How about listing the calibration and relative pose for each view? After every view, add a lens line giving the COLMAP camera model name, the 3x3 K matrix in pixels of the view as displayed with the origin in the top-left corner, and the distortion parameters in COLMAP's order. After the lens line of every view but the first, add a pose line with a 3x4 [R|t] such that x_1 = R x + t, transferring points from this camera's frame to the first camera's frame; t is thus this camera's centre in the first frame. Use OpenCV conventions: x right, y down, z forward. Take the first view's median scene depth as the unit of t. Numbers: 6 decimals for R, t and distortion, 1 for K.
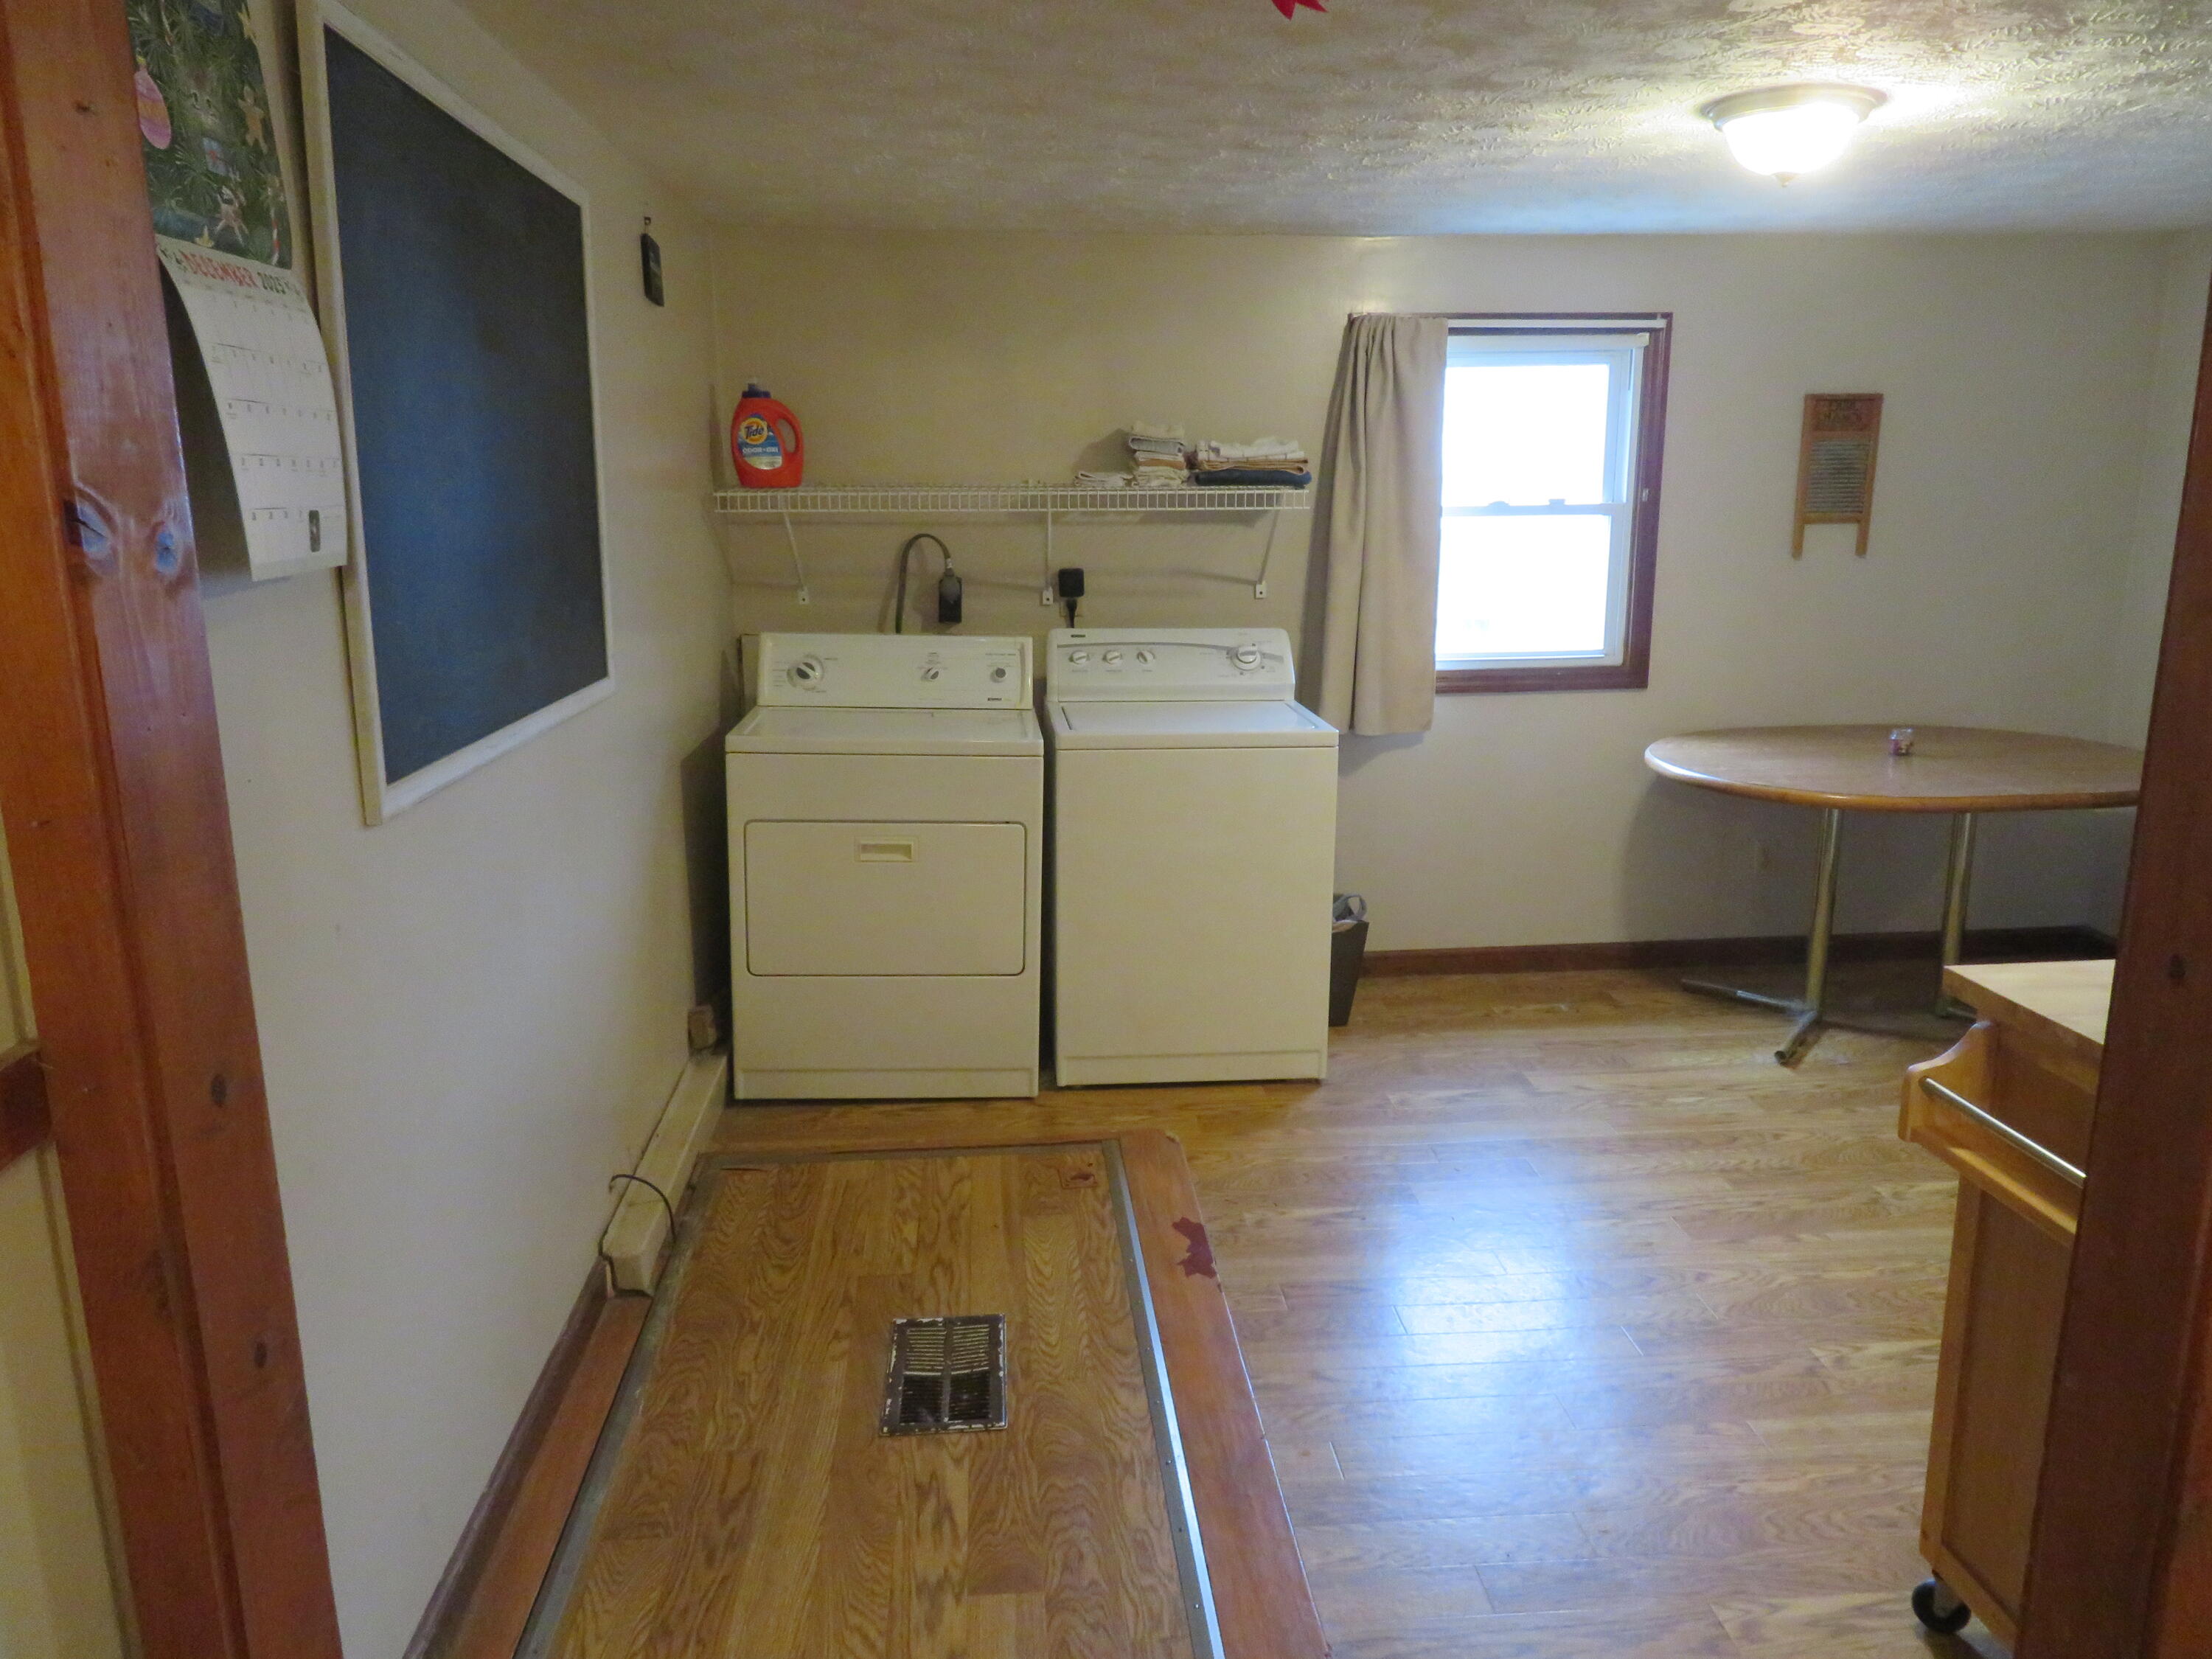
lens RADIAL K [[1569.4, 0, 1103.2], [0, 1569.4, 836.8], [0, 0, 1]] dist [-0.014129, -0.001929]
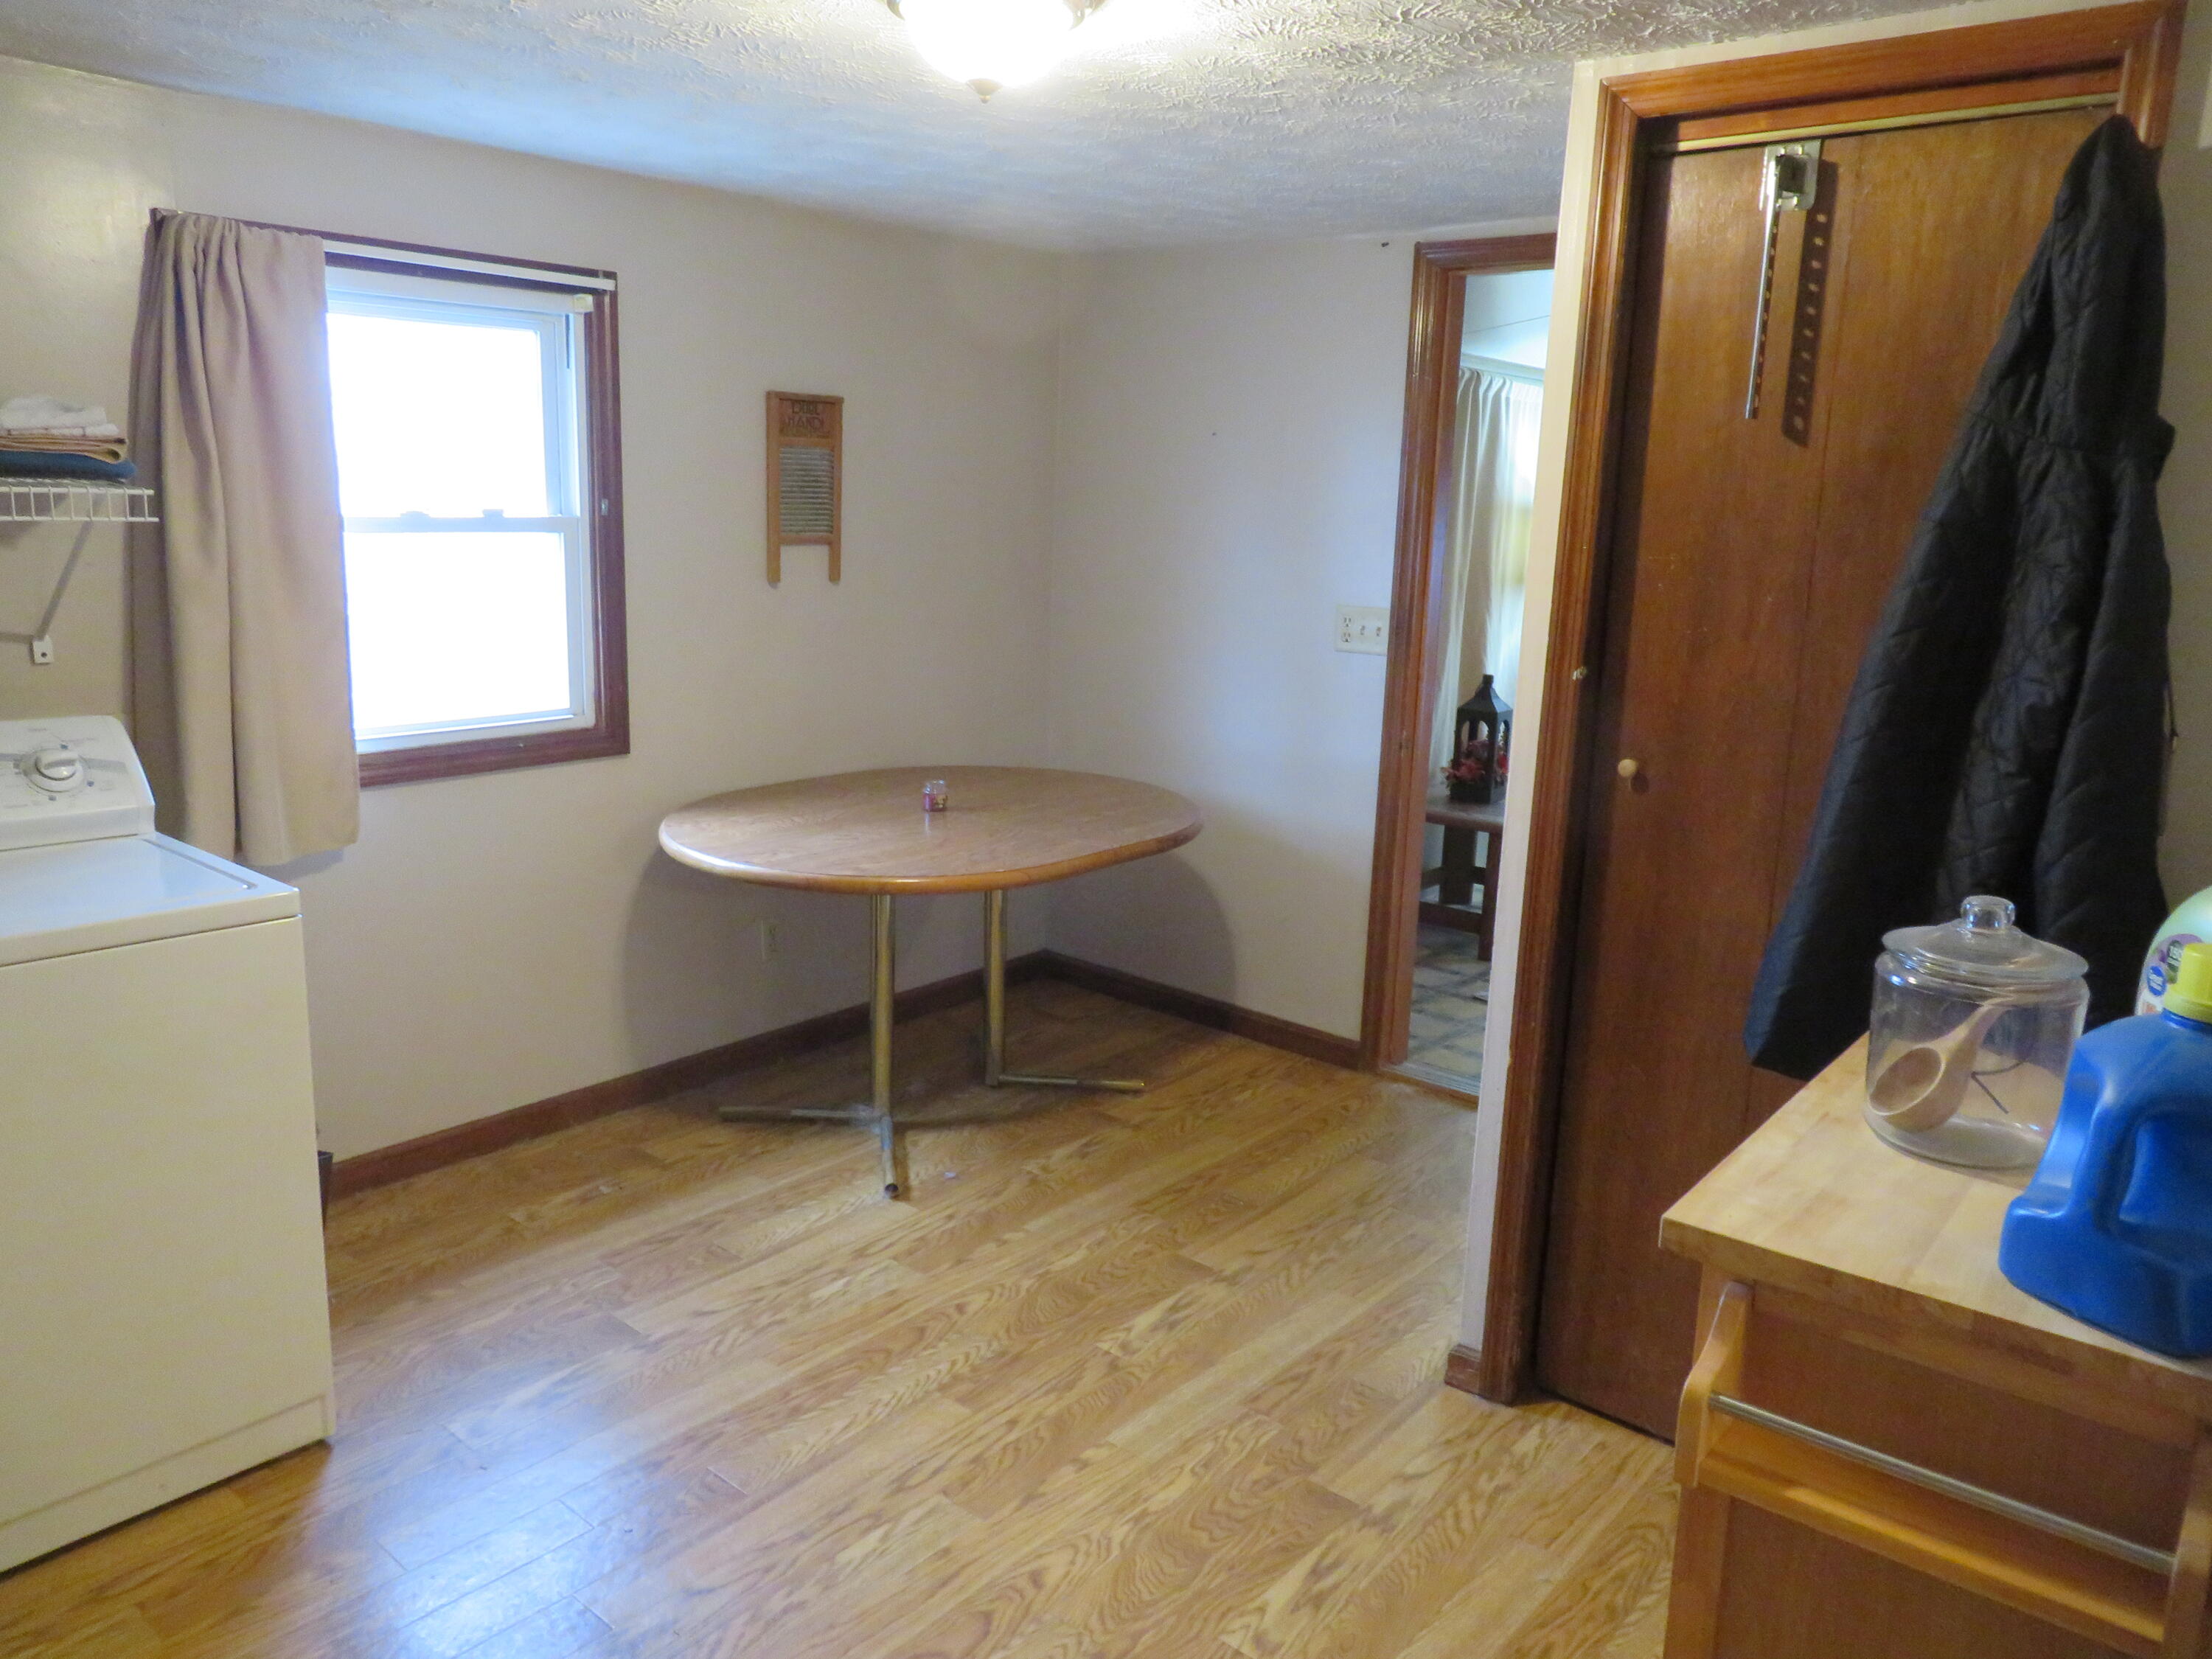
lens RADIAL K [[1569.4, 0, 1103.2], [0, 1569.4, 836.8], [0, 0, 1]] dist [-0.014129, -0.001929]
pose [[0.695044, -0.122483, 0.708457, -0.052849], [0.123108, 0.991104, 0.050572, -0.069588], [-0.708349, 0.052066, 0.703939, 0.306097]]
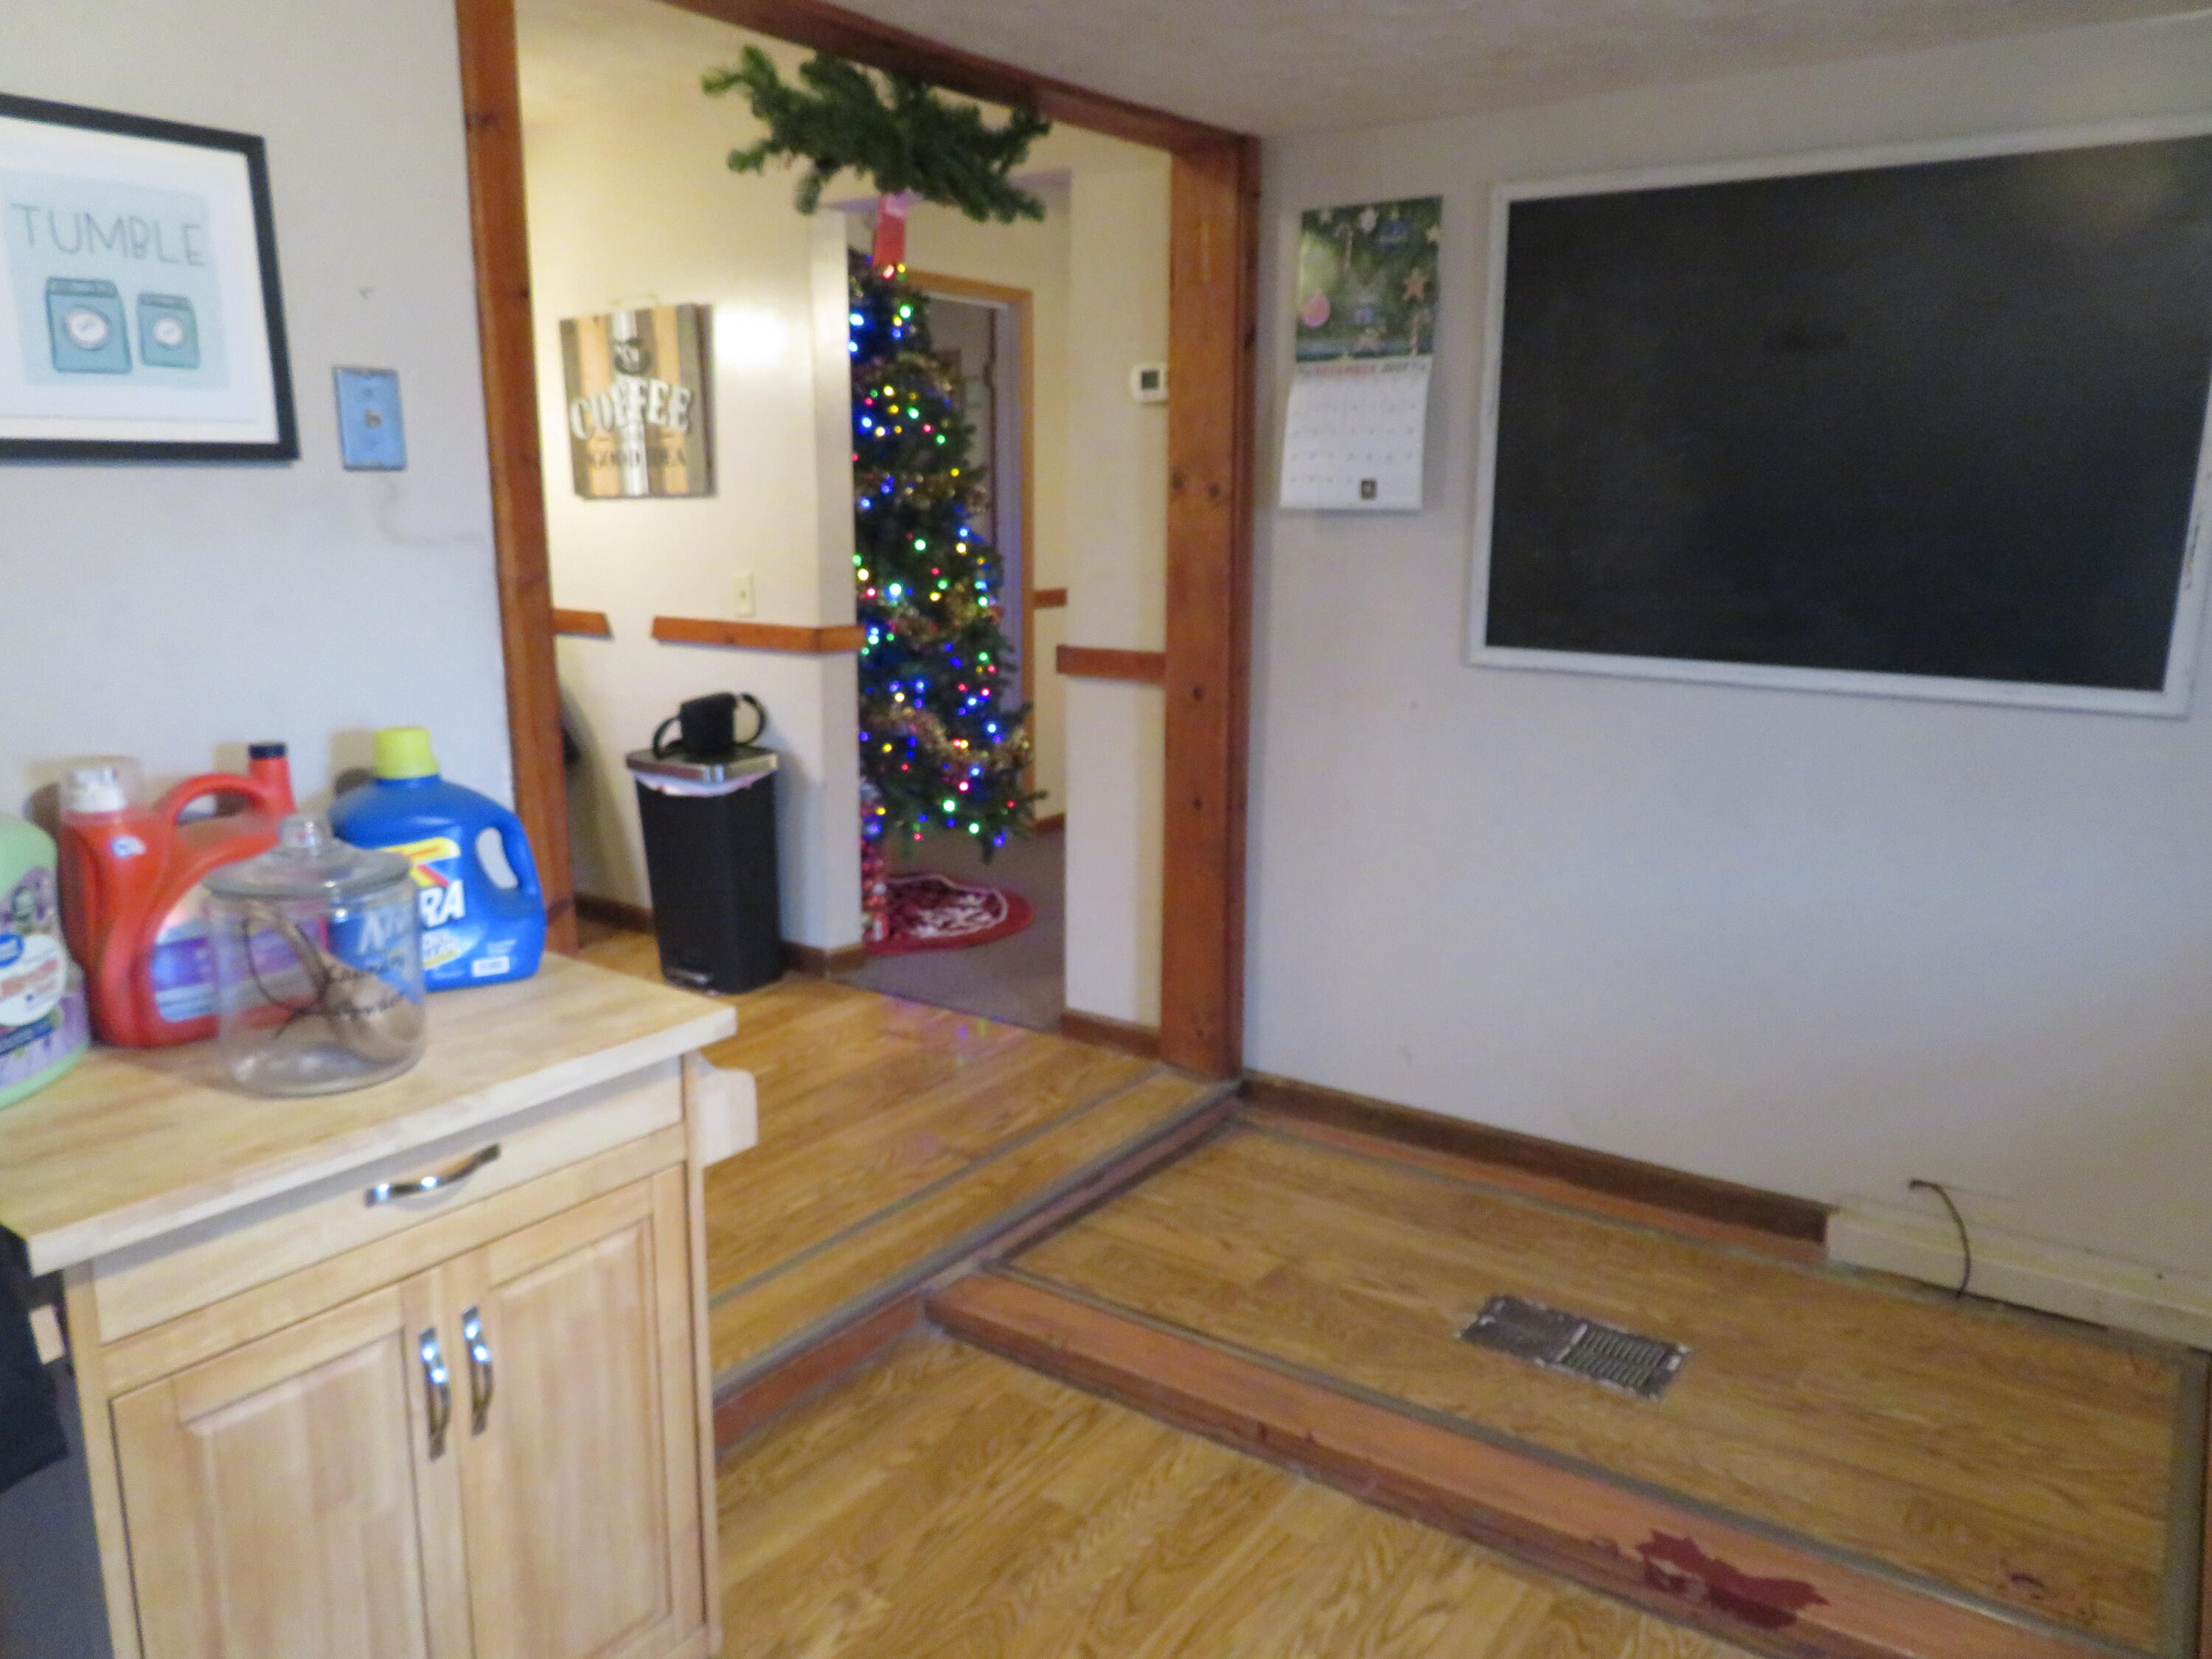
lens RADIAL K [[1569.4, 0, 1103.2], [0, 1569.4, 836.8], [0, 0, 1]] dist [-0.014129, -0.001929]
pose [[-0.631582, 0.178902, -0.754386, 0.666675], [-0.164062, 0.920140, 0.355564, -0.227509], [0.757752, 0.348334, -0.551793, 1.016410]]
